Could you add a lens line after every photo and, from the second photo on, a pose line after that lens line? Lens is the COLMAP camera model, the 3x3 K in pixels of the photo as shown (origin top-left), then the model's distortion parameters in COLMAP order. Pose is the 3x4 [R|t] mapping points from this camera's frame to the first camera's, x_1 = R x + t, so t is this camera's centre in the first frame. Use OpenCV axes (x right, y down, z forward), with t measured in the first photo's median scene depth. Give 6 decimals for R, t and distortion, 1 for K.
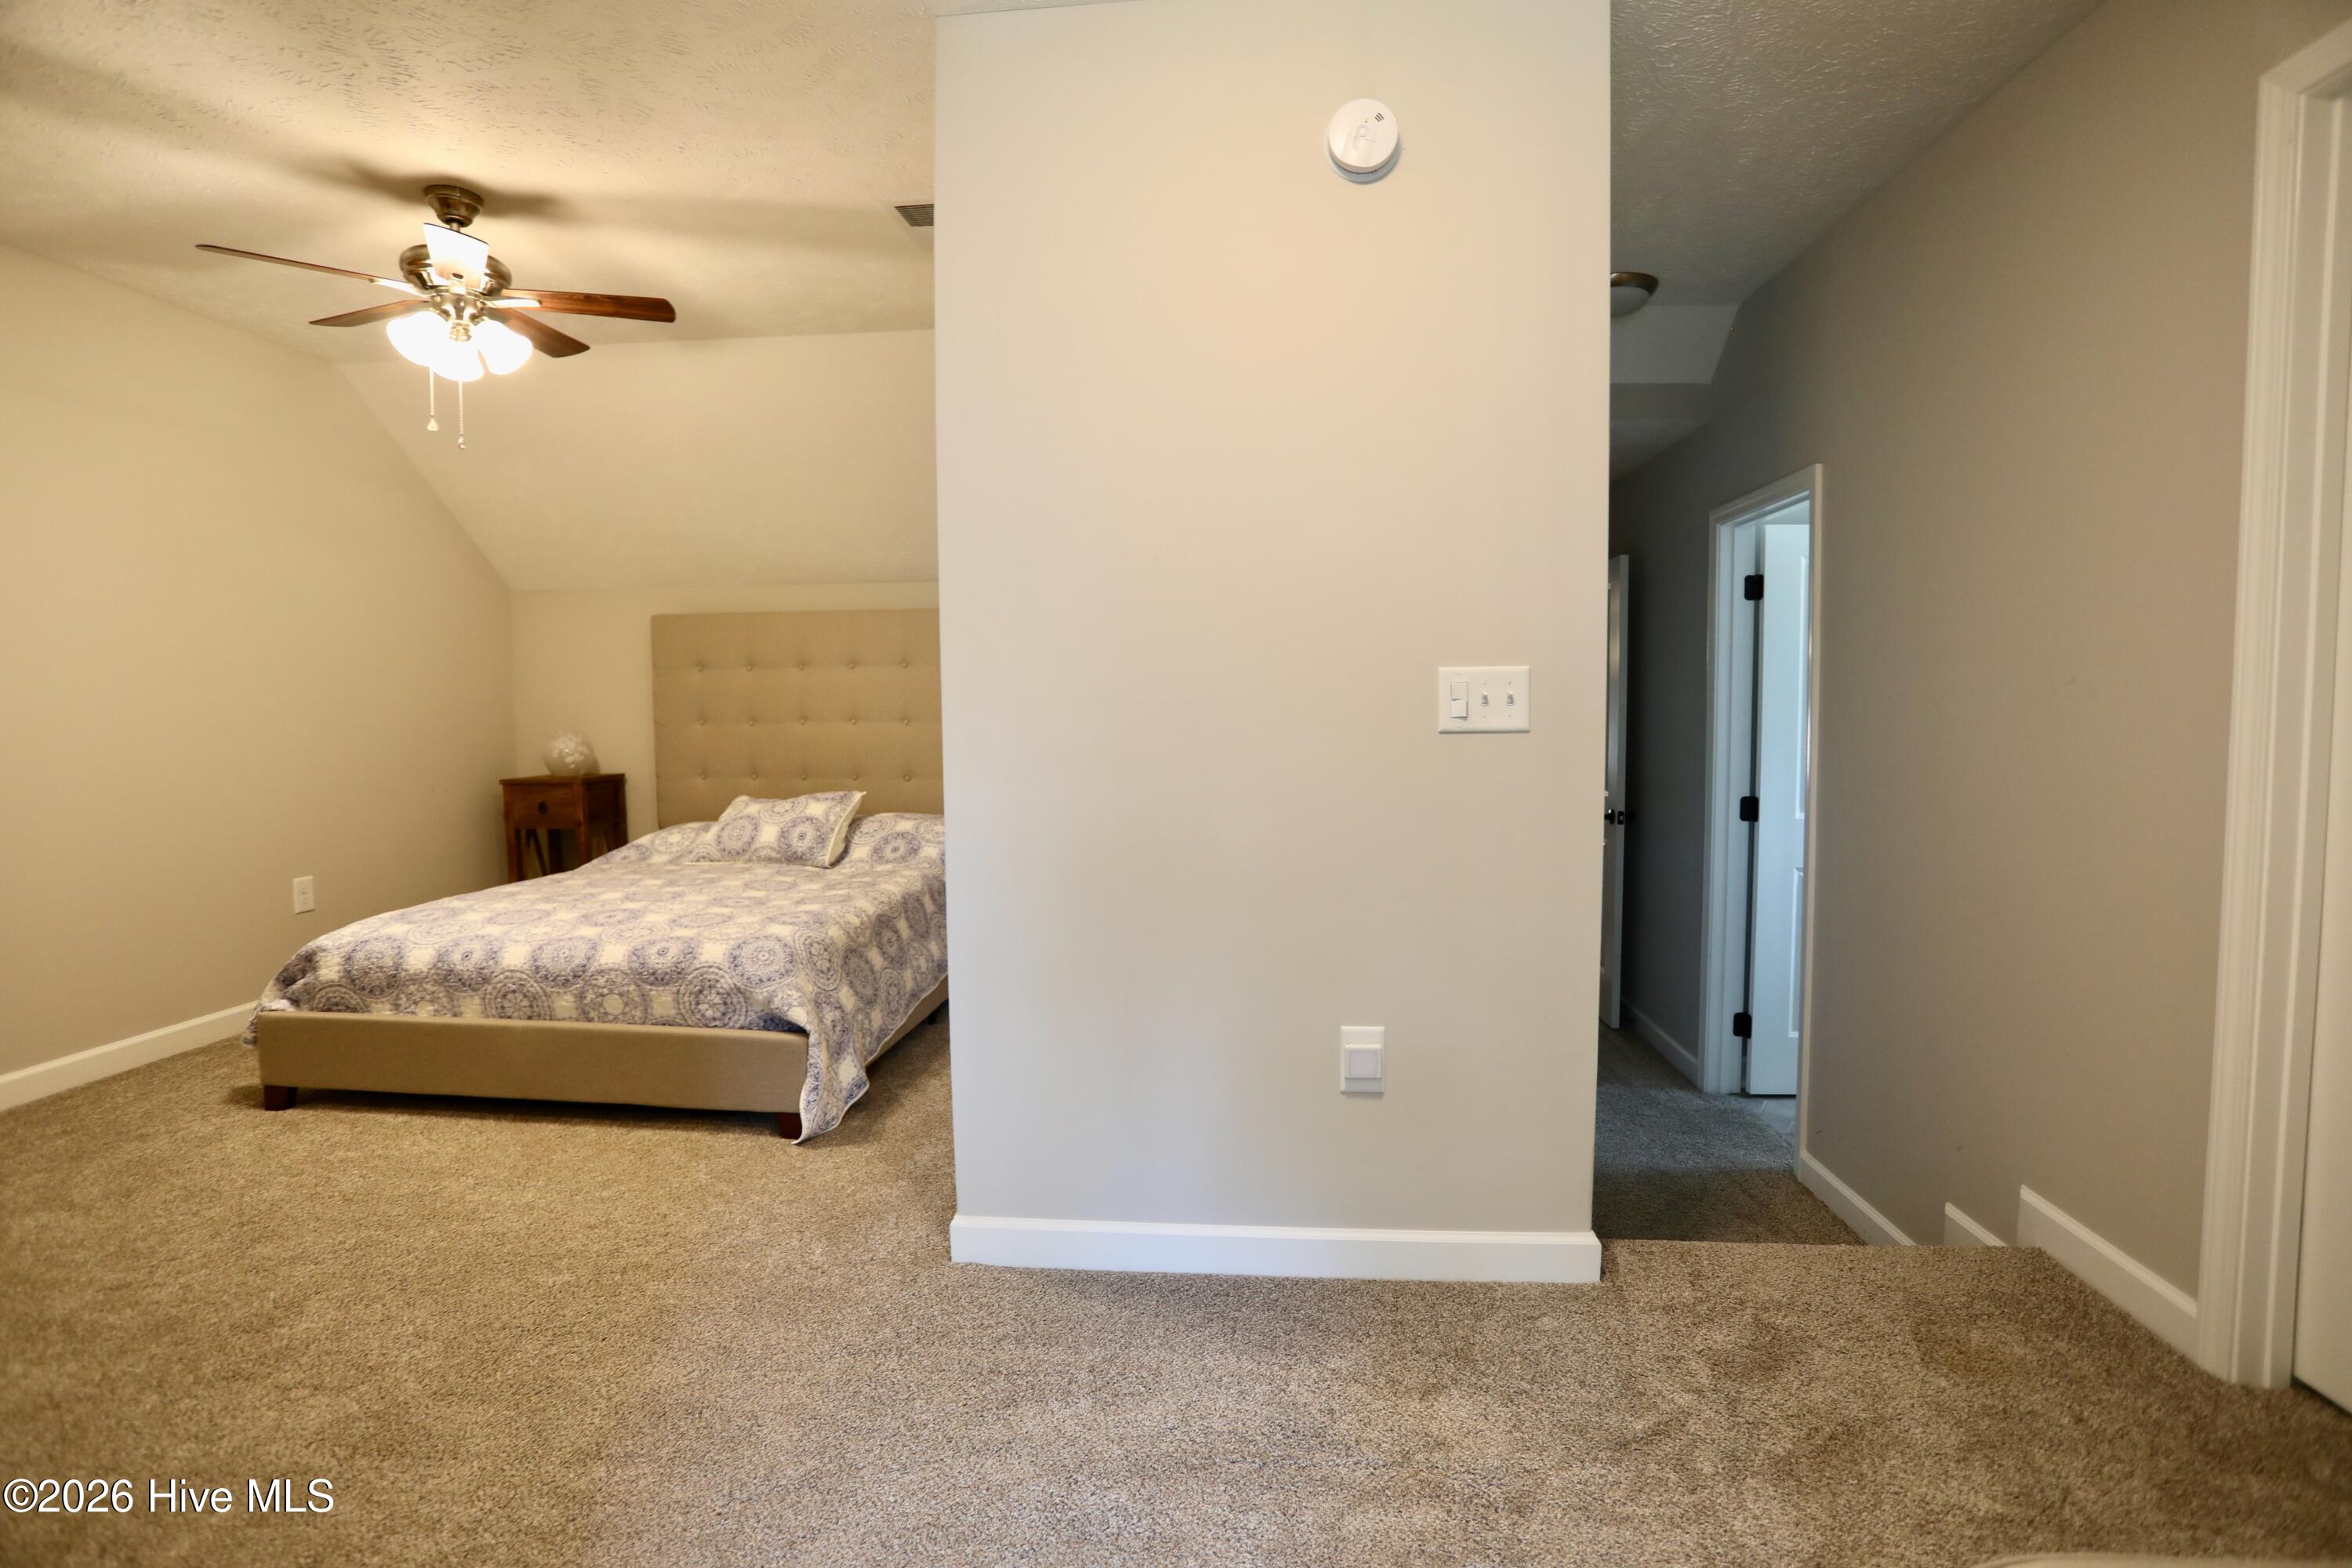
lens RADIAL K [[1147.1, 0, 1177.9], [0, 1147.1, 771.1], [0, 0, 1]] dist [-0.072251, 0.031604]
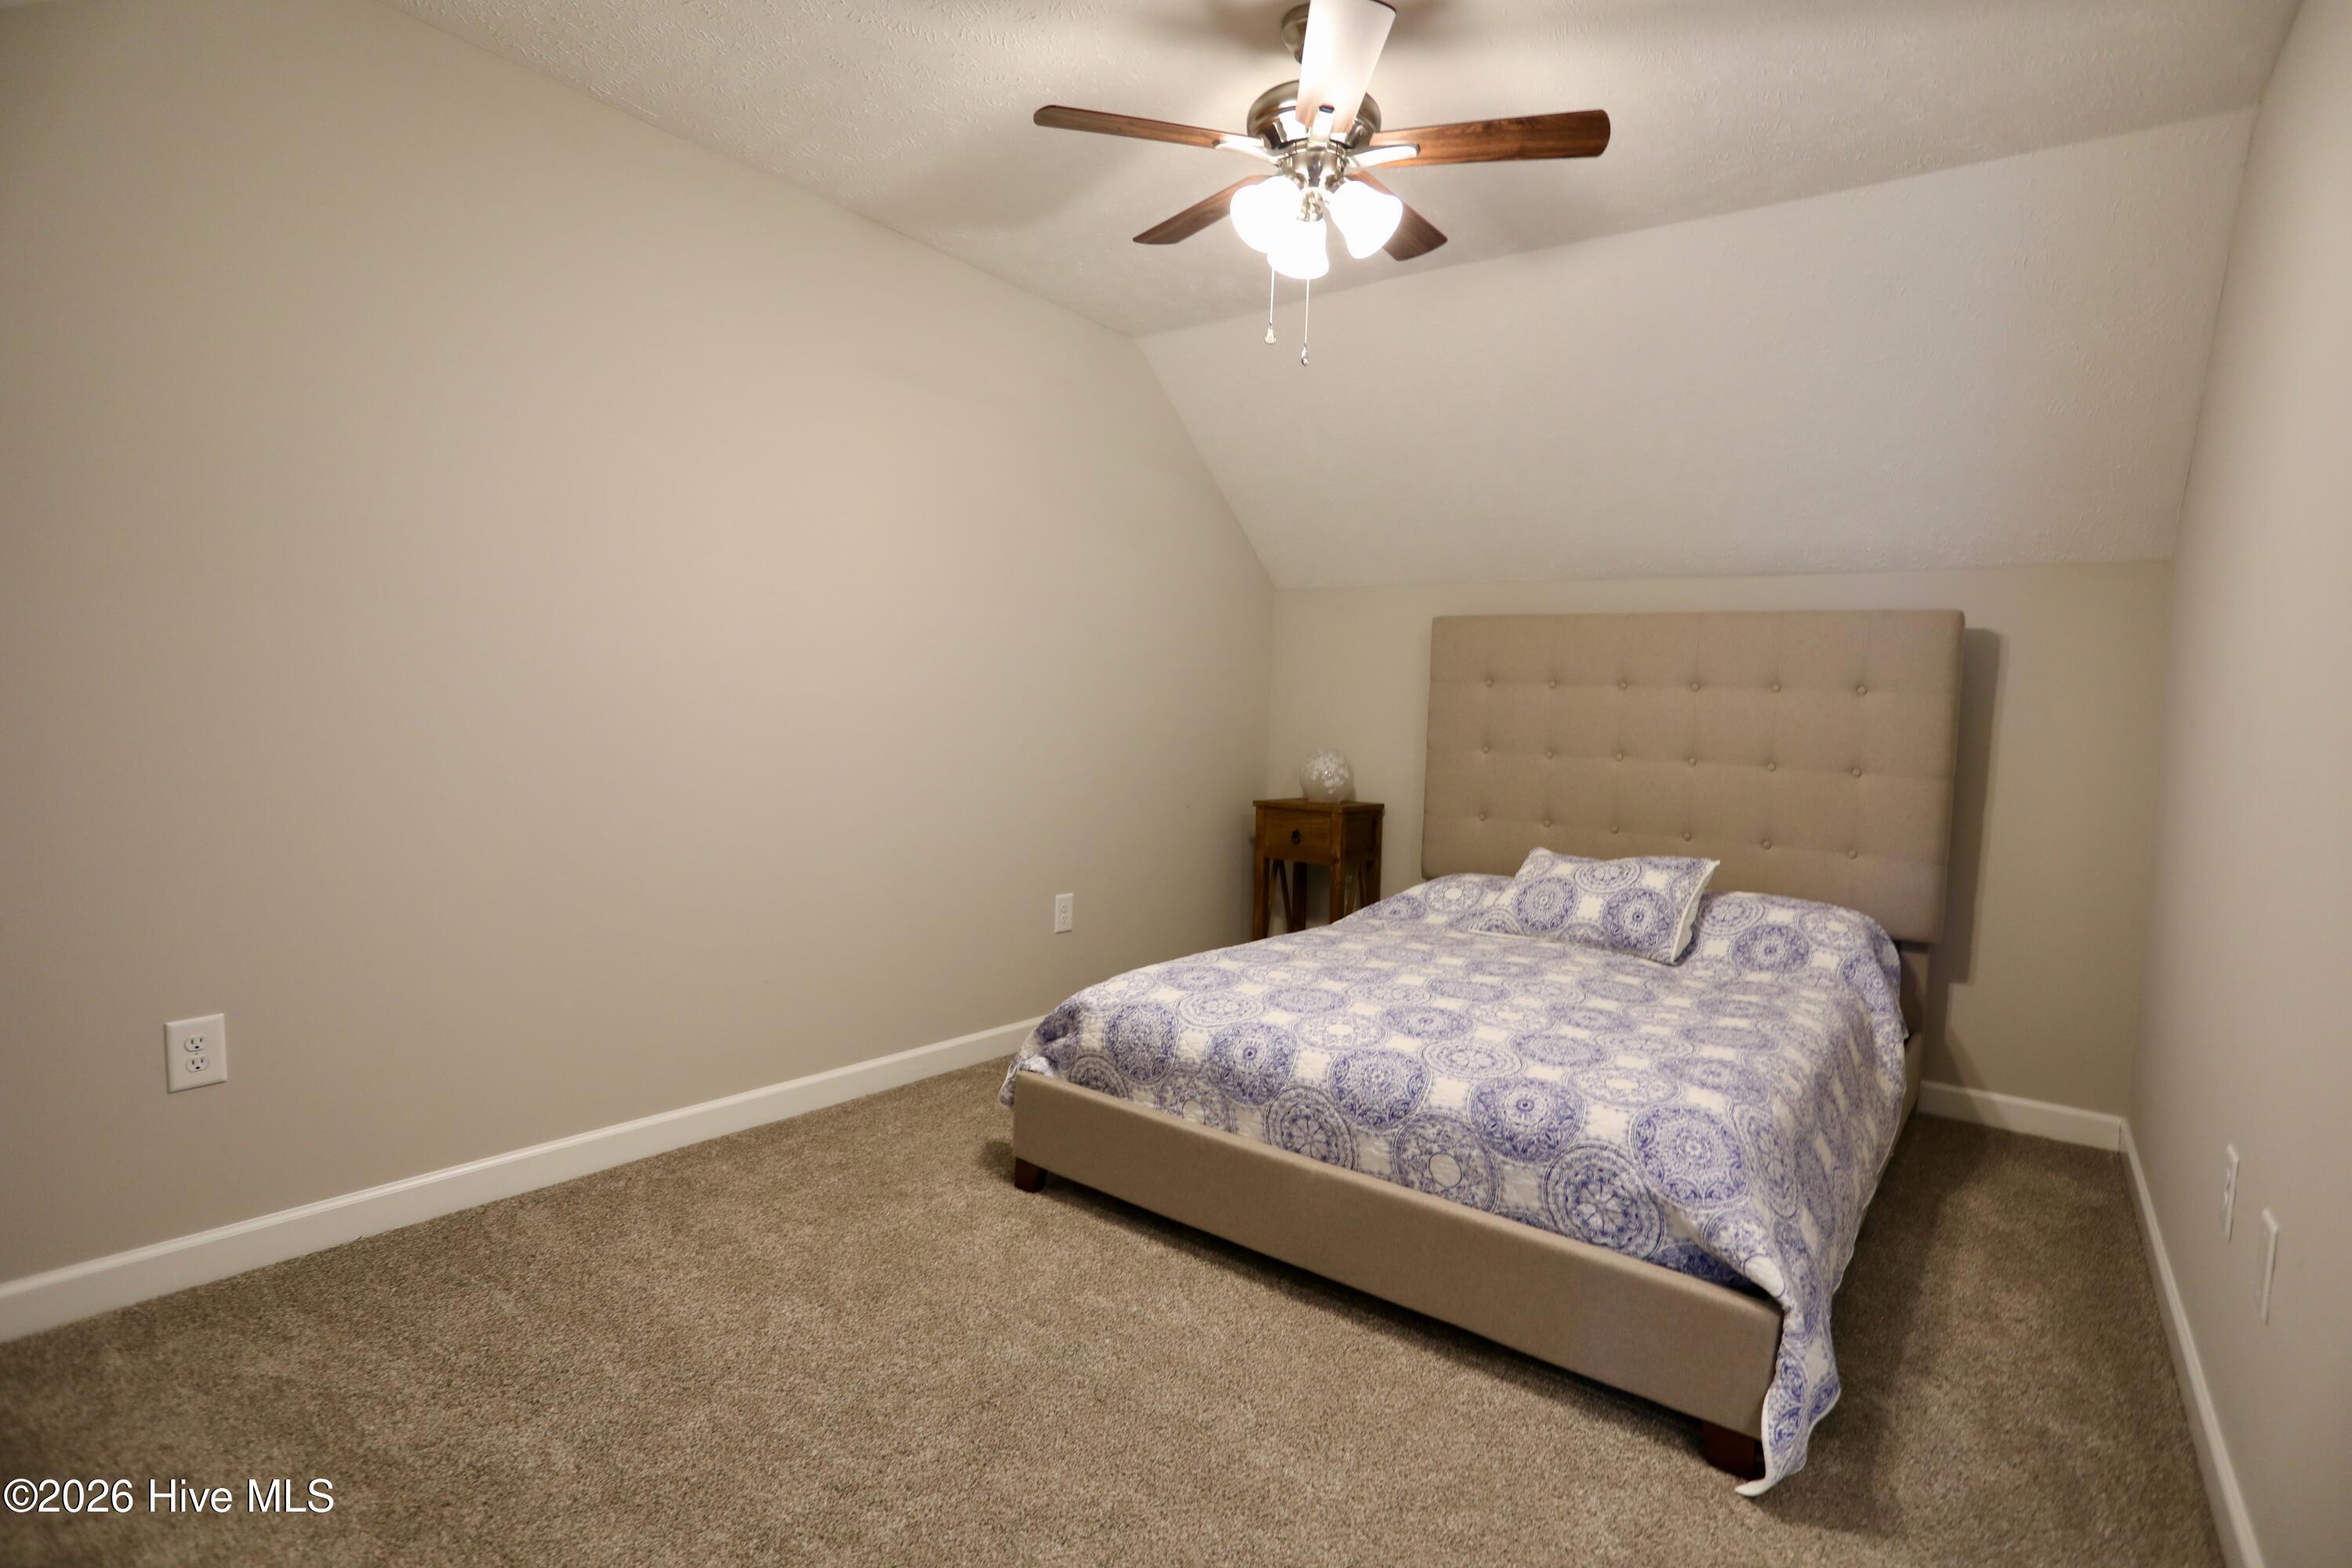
lens RADIAL K [[1147.1, 0, 1177.9], [0, 1147.1, 771.1], [0, 0, 1]] dist [-0.072251, 0.031604]
pose [[0.845586, 0.065723, -0.529779, -0.286890], [-0.077166, 0.997018, 0.000522, -0.018759], [0.528233, 0.040440, 0.848136, 0.323096]]
